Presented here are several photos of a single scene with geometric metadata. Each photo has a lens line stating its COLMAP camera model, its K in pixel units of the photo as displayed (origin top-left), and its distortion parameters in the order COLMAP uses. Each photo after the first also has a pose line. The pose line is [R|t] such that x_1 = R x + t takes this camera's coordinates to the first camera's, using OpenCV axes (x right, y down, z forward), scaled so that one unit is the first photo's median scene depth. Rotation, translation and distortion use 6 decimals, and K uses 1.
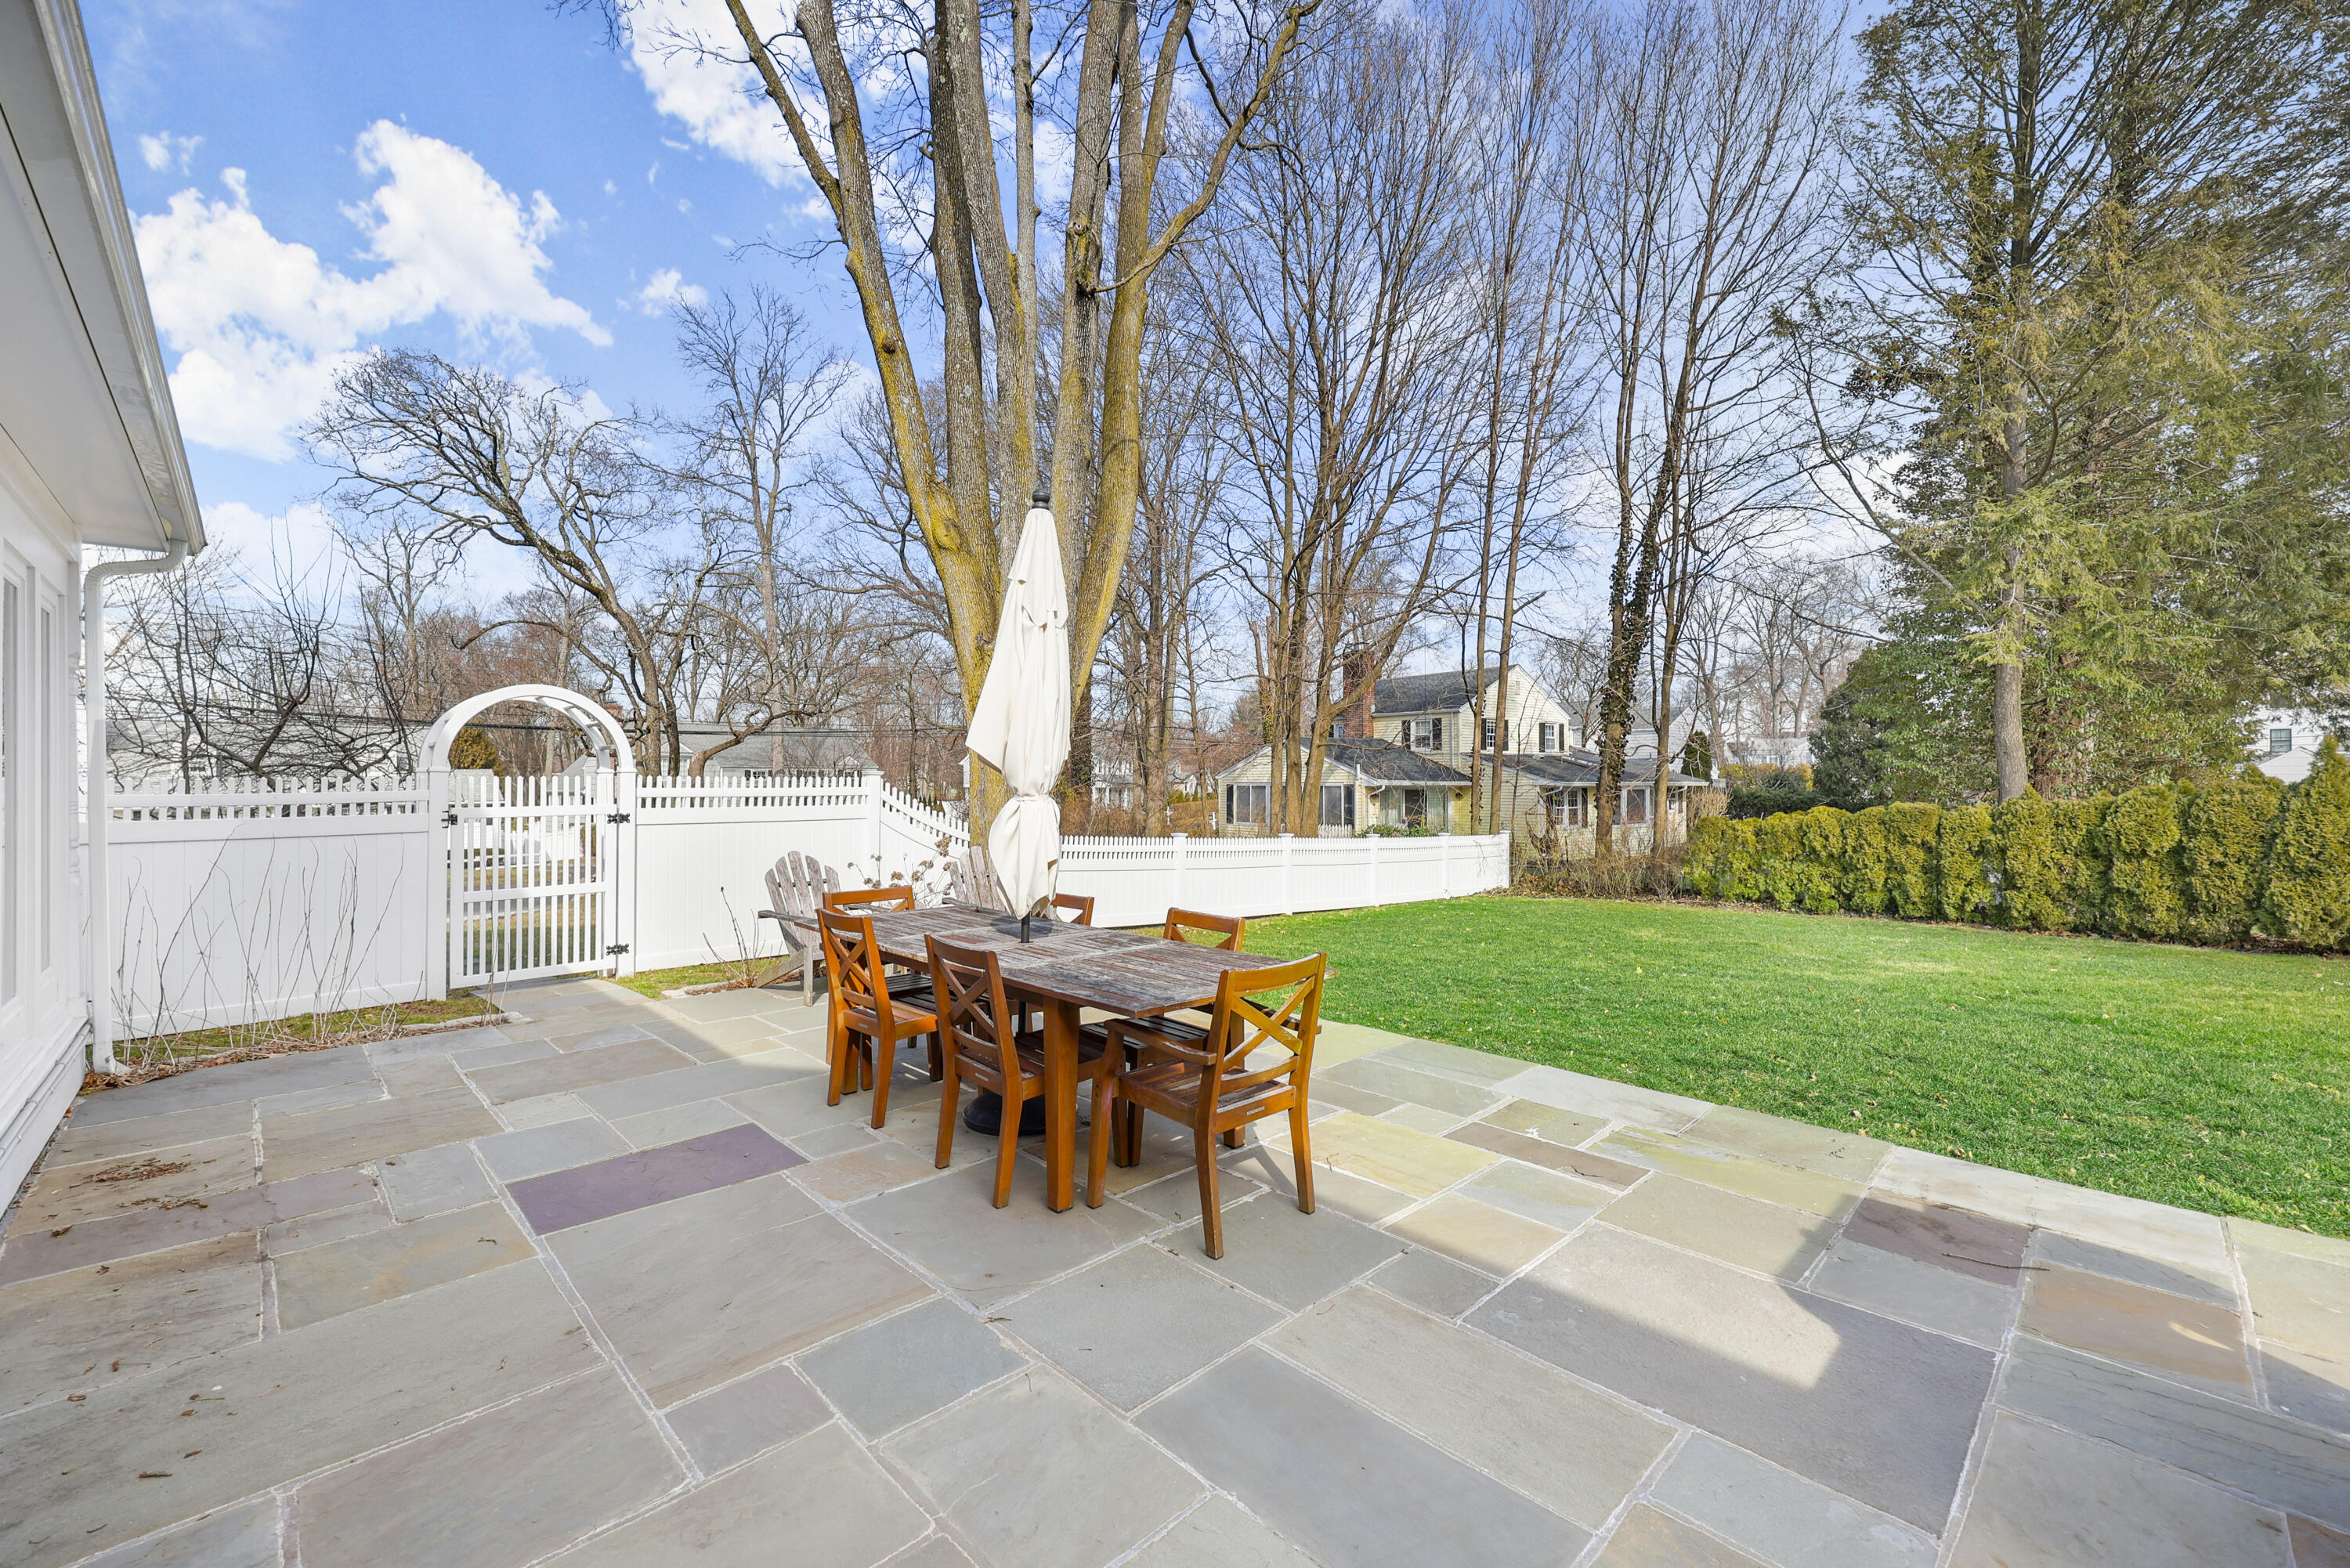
lens RADIAL K [[970.5, 0, 1175.0], [0, 970.5, 784.0], [0, 0, 1]] dist [-0.000544, -0.000072]
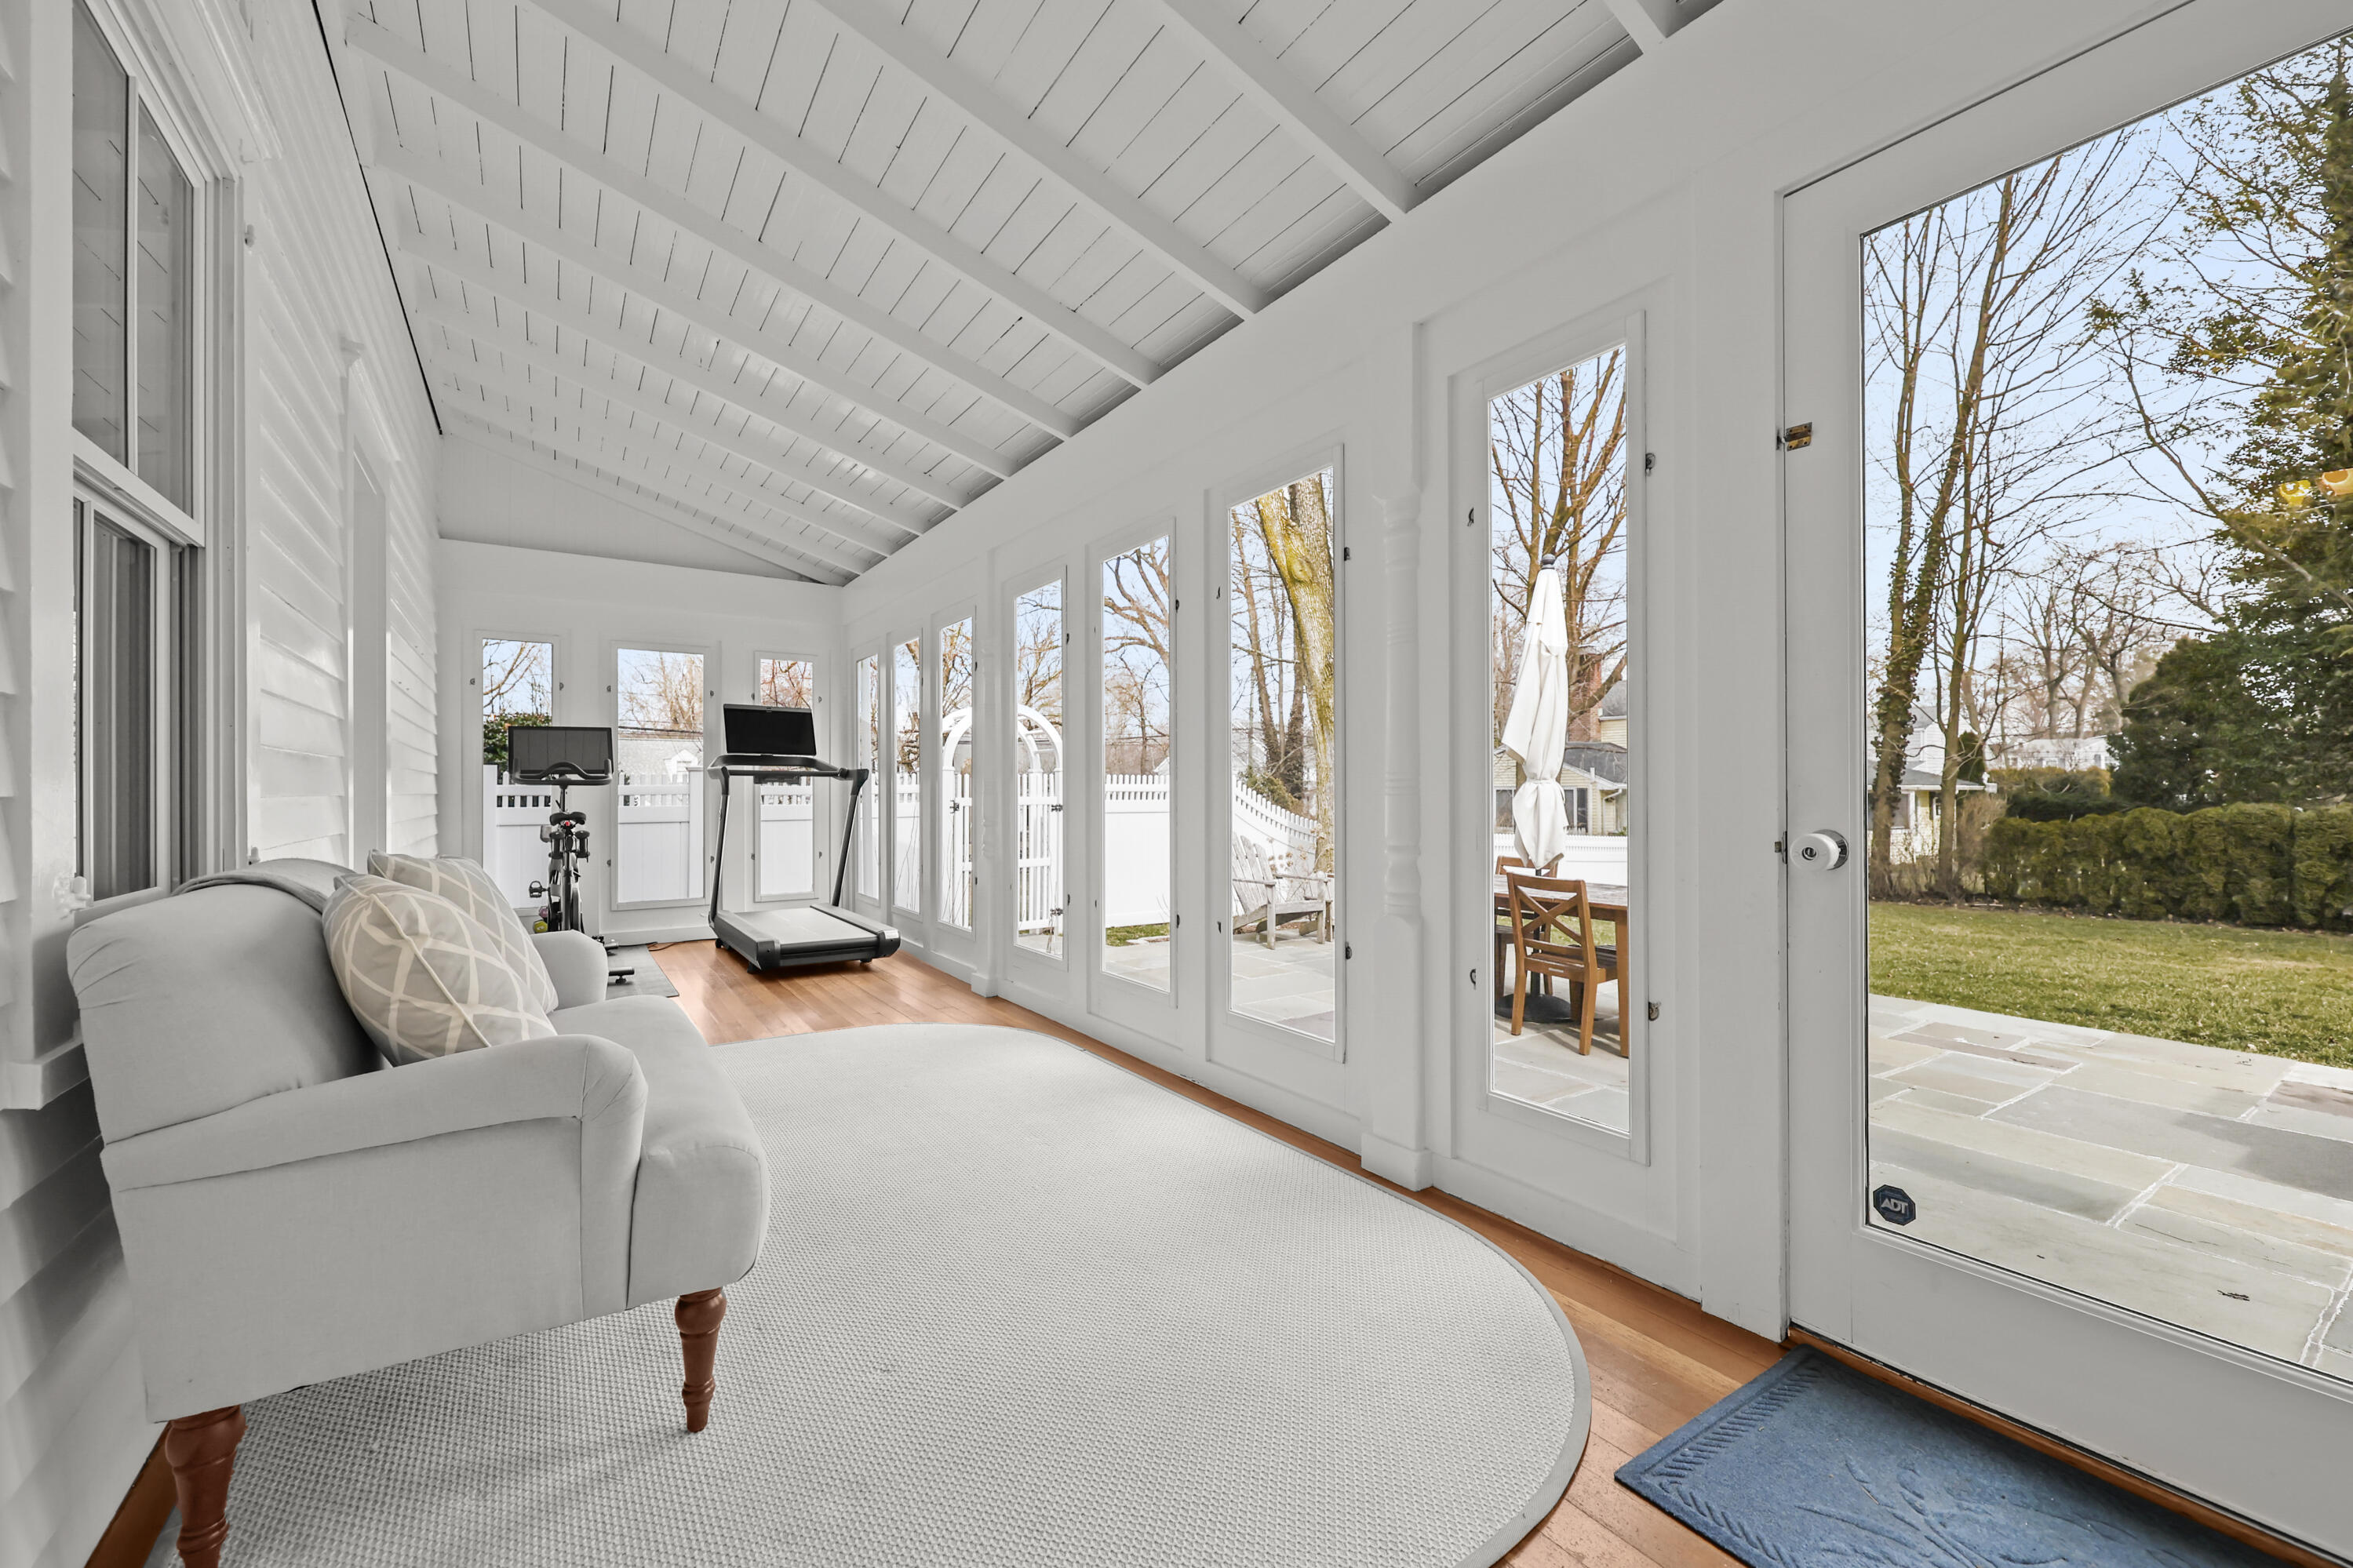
lens RADIAL K [[967.7, 0, 1172.5], [0, 967.7, 791.0], [0, 0, 1]] dist [-0.002079, -0.000445]
pose [[0.983713, 0.000472, -0.179746, -0.092740], [-0.000533, 1.000000, -0.000286, 0.006653], [0.179746, 0.000378, 0.983713, -0.096468]]
